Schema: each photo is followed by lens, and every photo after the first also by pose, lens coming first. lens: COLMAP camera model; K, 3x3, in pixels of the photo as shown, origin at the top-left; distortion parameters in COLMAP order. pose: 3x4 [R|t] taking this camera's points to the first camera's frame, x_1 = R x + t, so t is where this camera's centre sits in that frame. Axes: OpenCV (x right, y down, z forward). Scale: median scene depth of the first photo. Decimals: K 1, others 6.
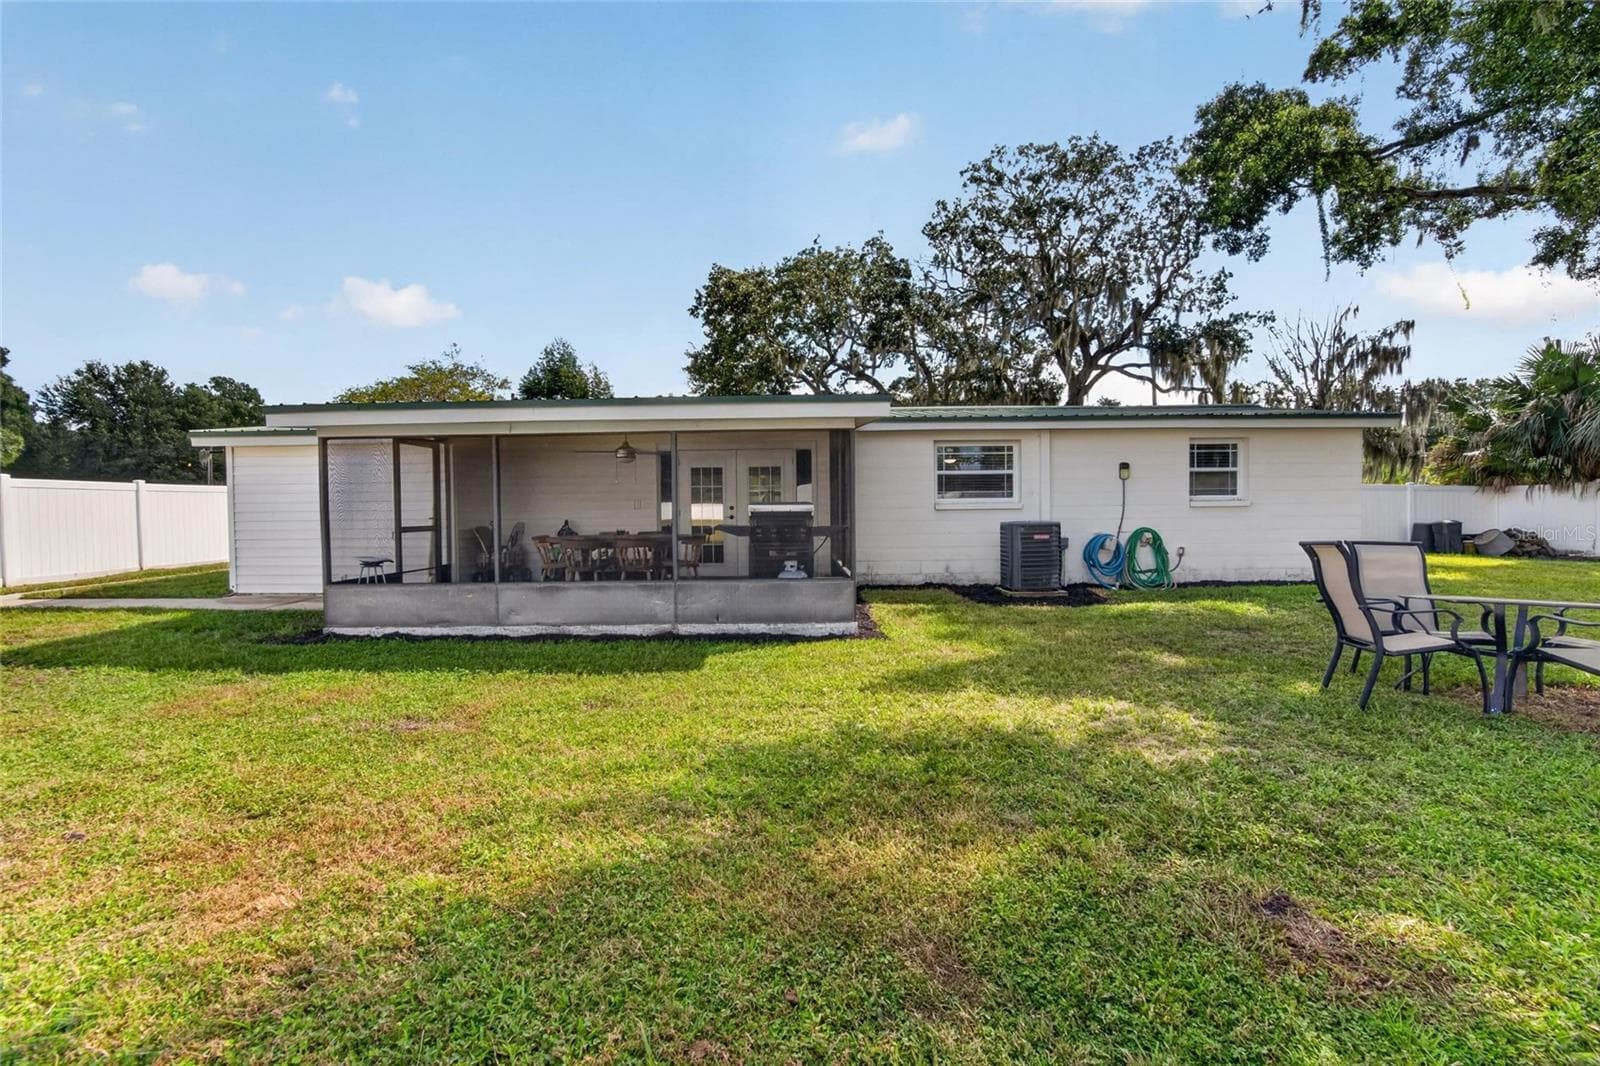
lens RADIAL K [[708.5, 0, 791.8], [0, 708.5, 539.9], [0, 0, 1]] dist [-0.043007, 0.009496]
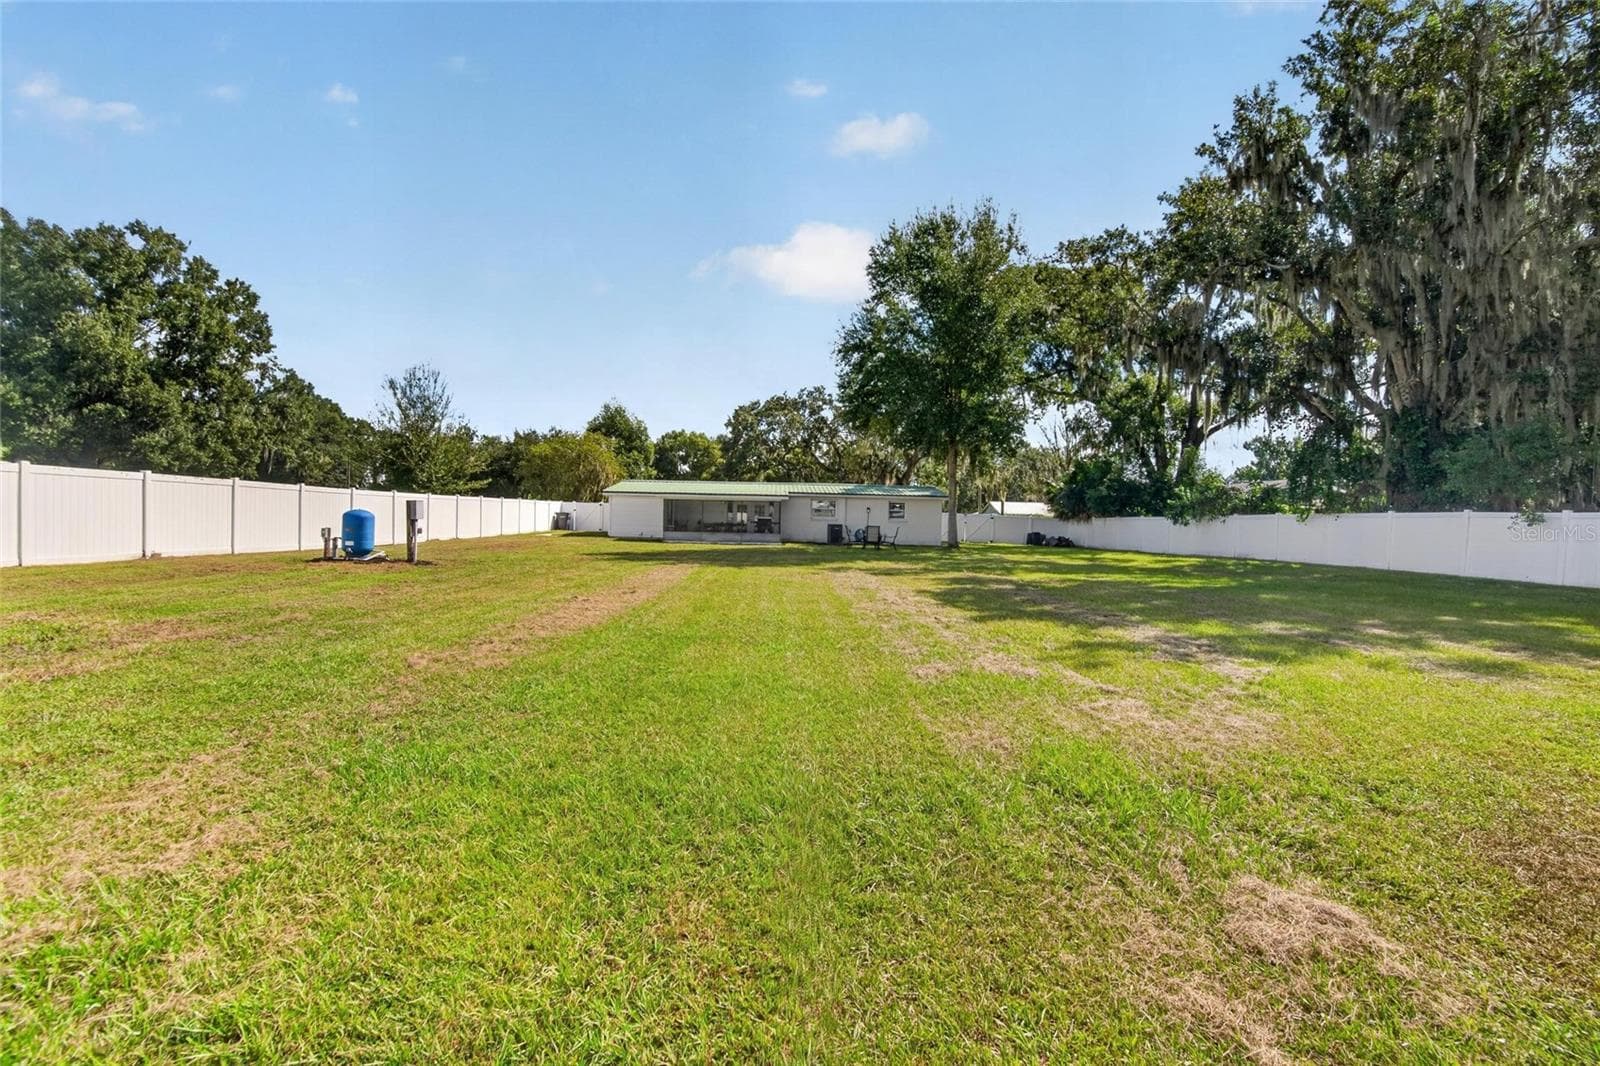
lens RADIAL K [[708.5, 0, 791.8], [0, 708.5, 539.9], [0, 0, 1]] dist [-0.043007, 0.009496]
pose [[0.998883, 0.034923, 0.031826, 0.007403], [-0.034545, 0.999327, -0.012328, 0.066785], [-0.032235, 0.011215, 0.999417, -1.605083]]
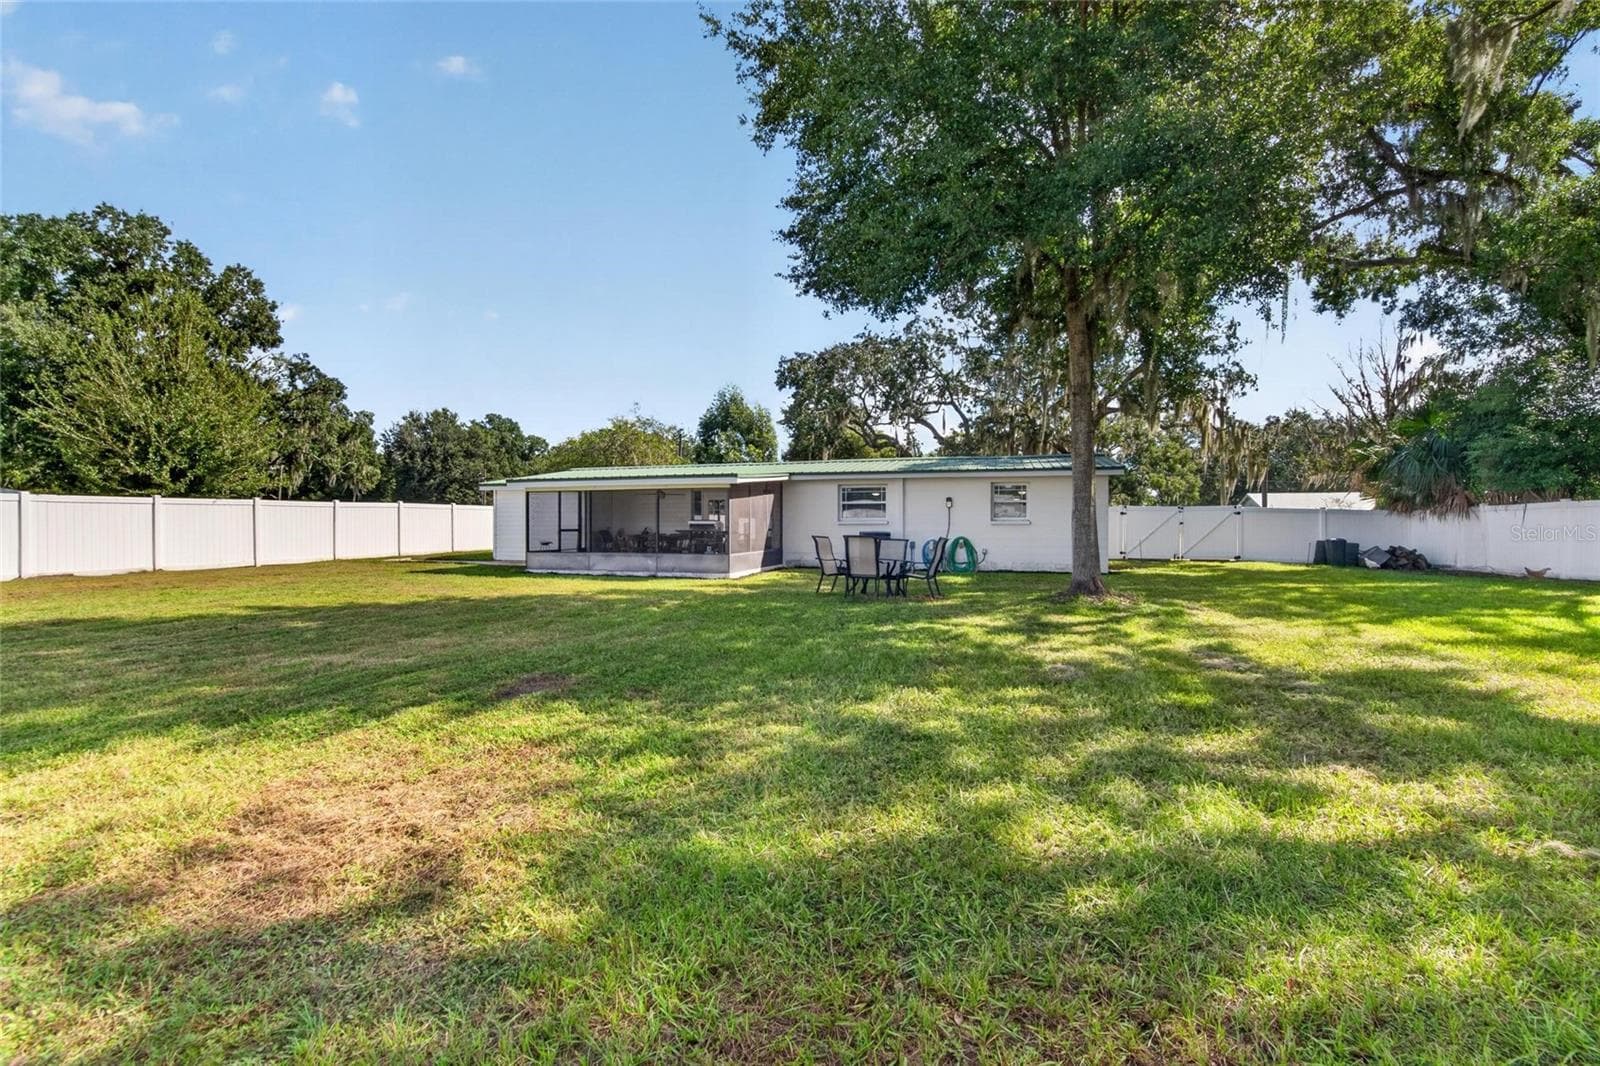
lens RADIAL K [[708.5, 0, 791.8], [0, 708.5, 539.9], [0, 0, 1]] dist [-0.043007, 0.009496]
pose [[0.959672, 0.017811, -0.280559, 0.403748], [-0.023087, 0.999613, -0.015512, 0.017746], [0.280174, 0.021364, 0.959711, -0.490714]]
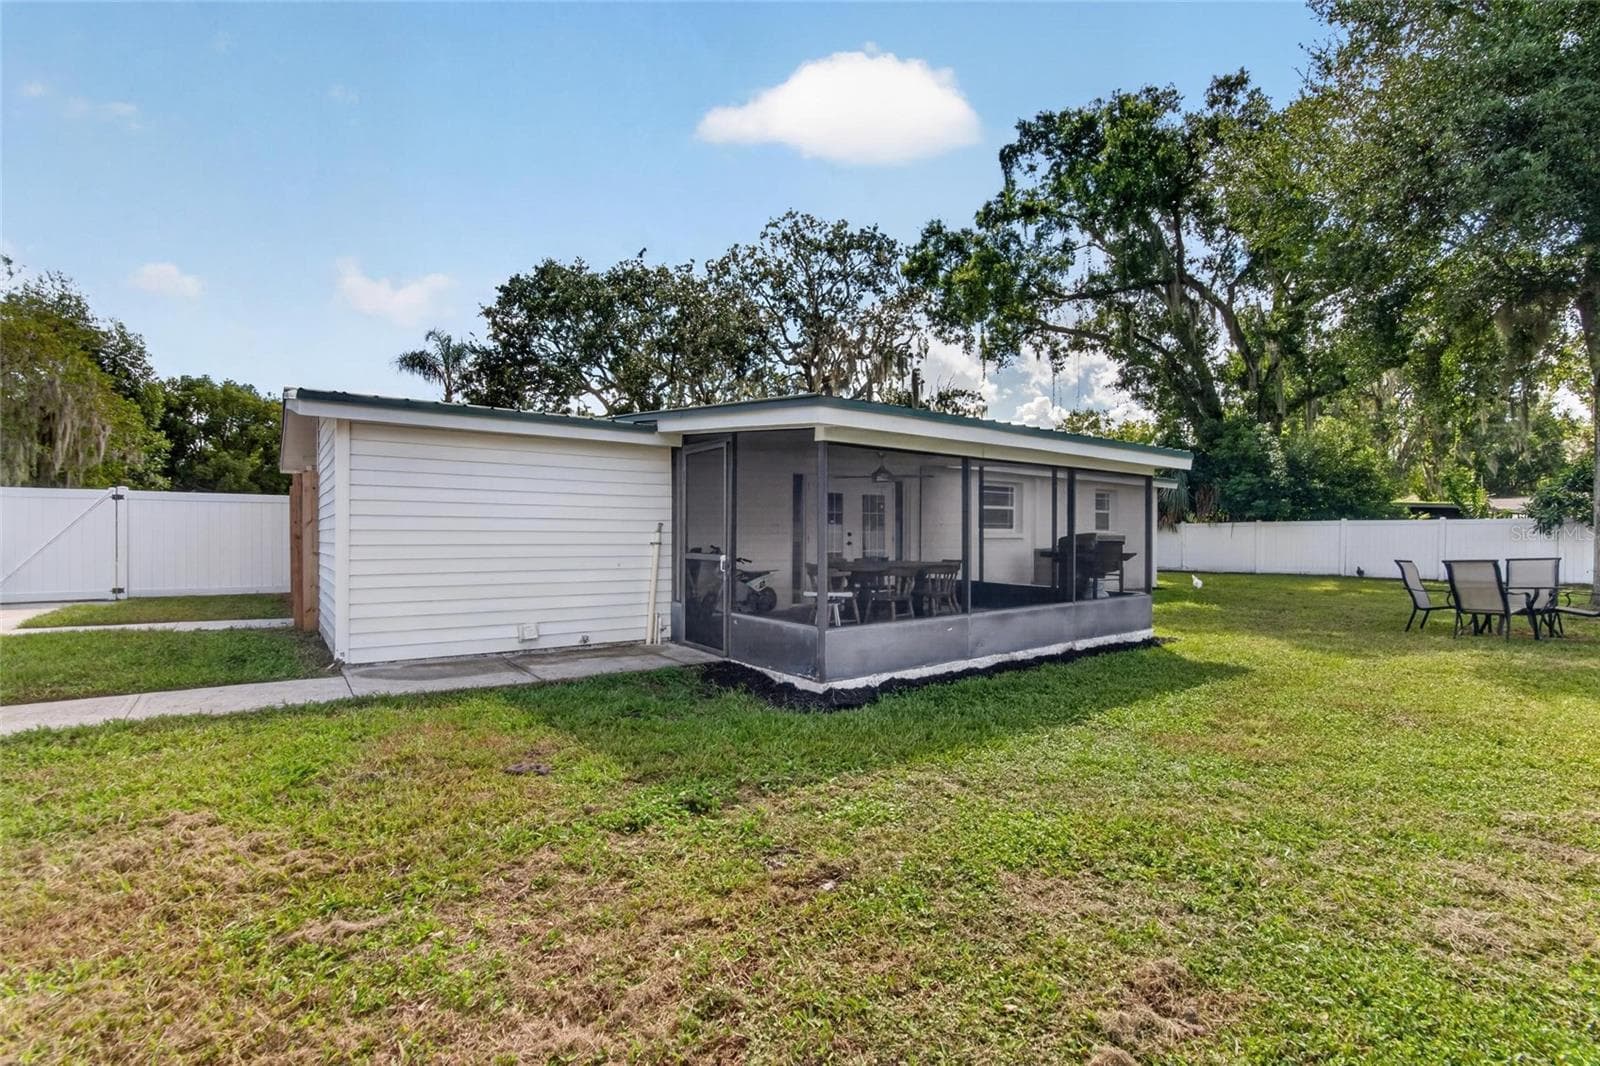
lens RADIAL K [[708.5, 0, 791.8], [0, 708.5, 539.9], [0, 0, 1]] dist [-0.043007, 0.009496]
pose [[0.796822, 0.009624, 0.604138, -0.523465], [0.010107, 0.999521, -0.029253, -0.005423], [-0.604130, 0.029415, 0.796343, 0.169938]]
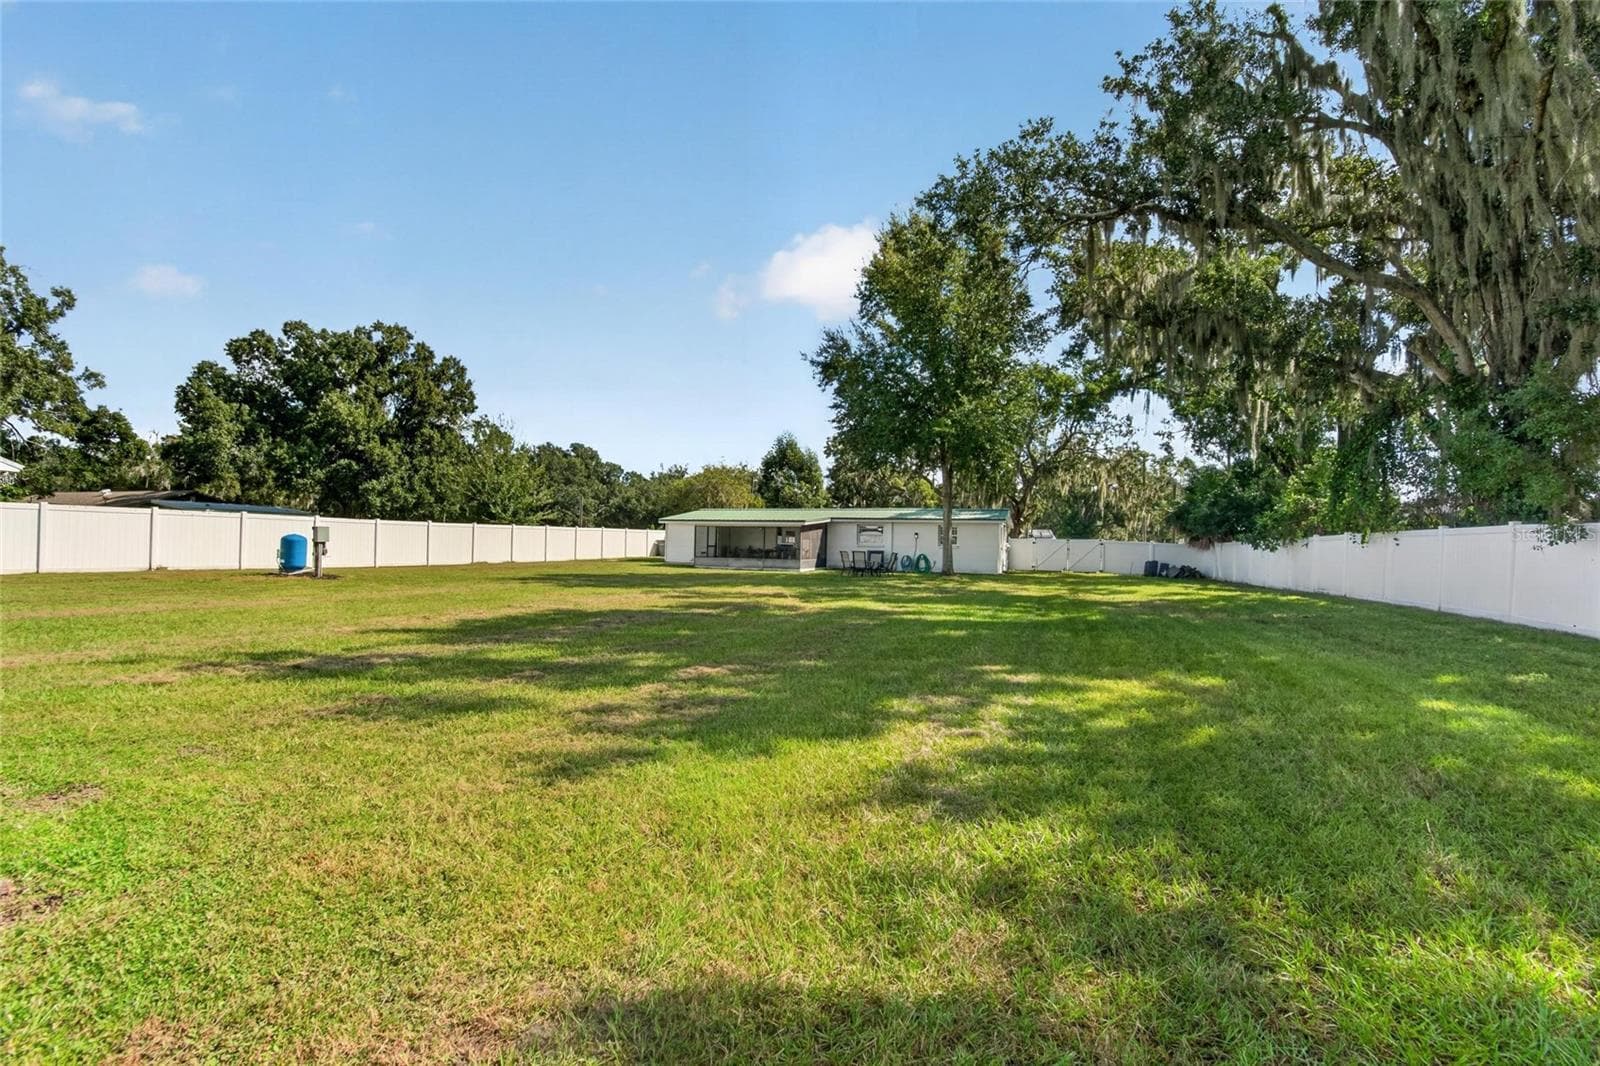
lens RADIAL K [[708.5, 0, 791.8], [0, 708.5, 539.9], [0, 0, 1]] dist [-0.043007, 0.009496]
pose [[0.940472, 0.029816, -0.338562, 0.698954], [-0.046241, 0.998107, -0.040552, 0.051323], [0.336712, 0.053793, 0.940070, -1.465865]]
